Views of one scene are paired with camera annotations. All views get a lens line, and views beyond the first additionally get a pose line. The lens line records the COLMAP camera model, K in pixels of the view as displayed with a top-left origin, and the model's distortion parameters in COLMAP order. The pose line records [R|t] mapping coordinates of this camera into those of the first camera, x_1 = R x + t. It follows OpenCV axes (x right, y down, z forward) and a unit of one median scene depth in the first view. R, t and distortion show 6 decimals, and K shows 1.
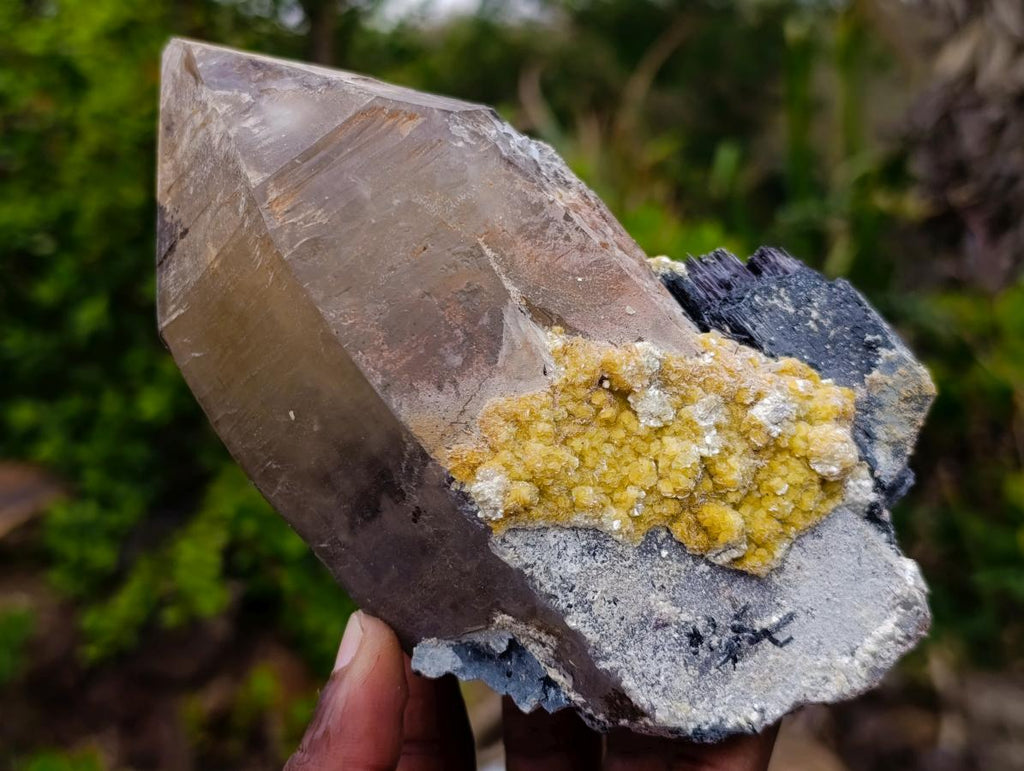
lens RADIAL K [[1506.6, 0, 512.1], [0, 1506.6, 393.8], [0, 0, 1]] dist [0.401287, -2.341126]
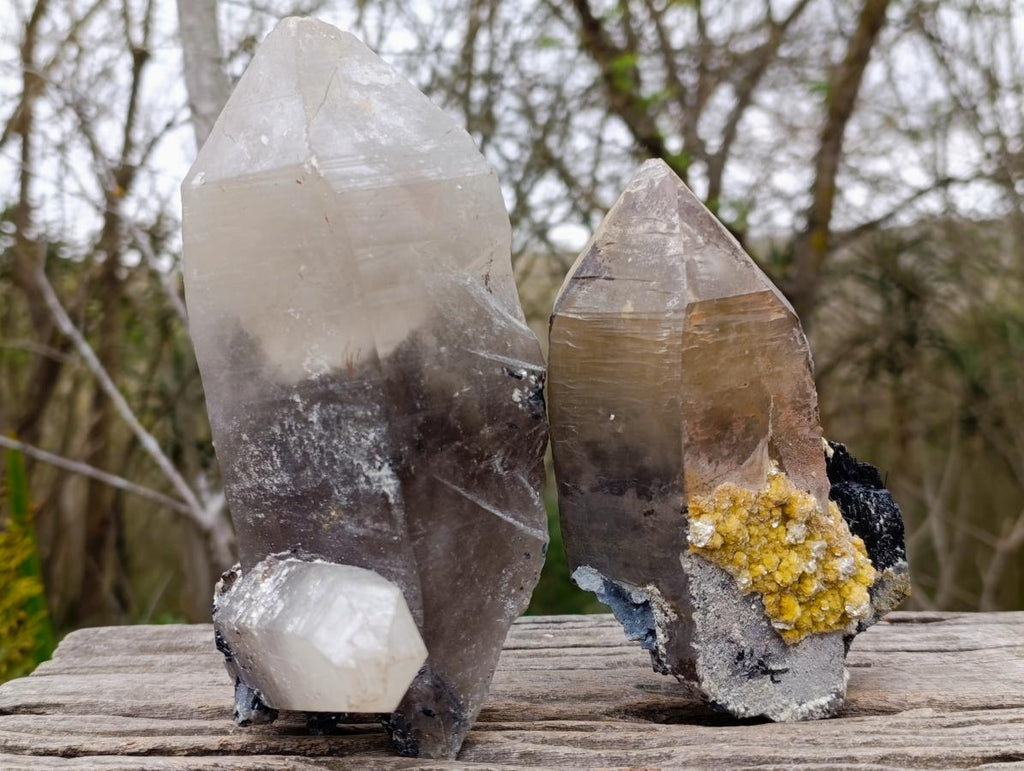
lens RADIAL K [[1506.6, 0, 512.1], [0, 1506.6, 393.8], [0, 0, 1]] dist [0.401287, -2.341126]
pose [[0.812775, 0.524587, 0.253387, -0.675611], [-0.550472, 0.833931, 0.039231, -0.011917], [-0.190727, -0.171368, 0.966569, -0.558803]]
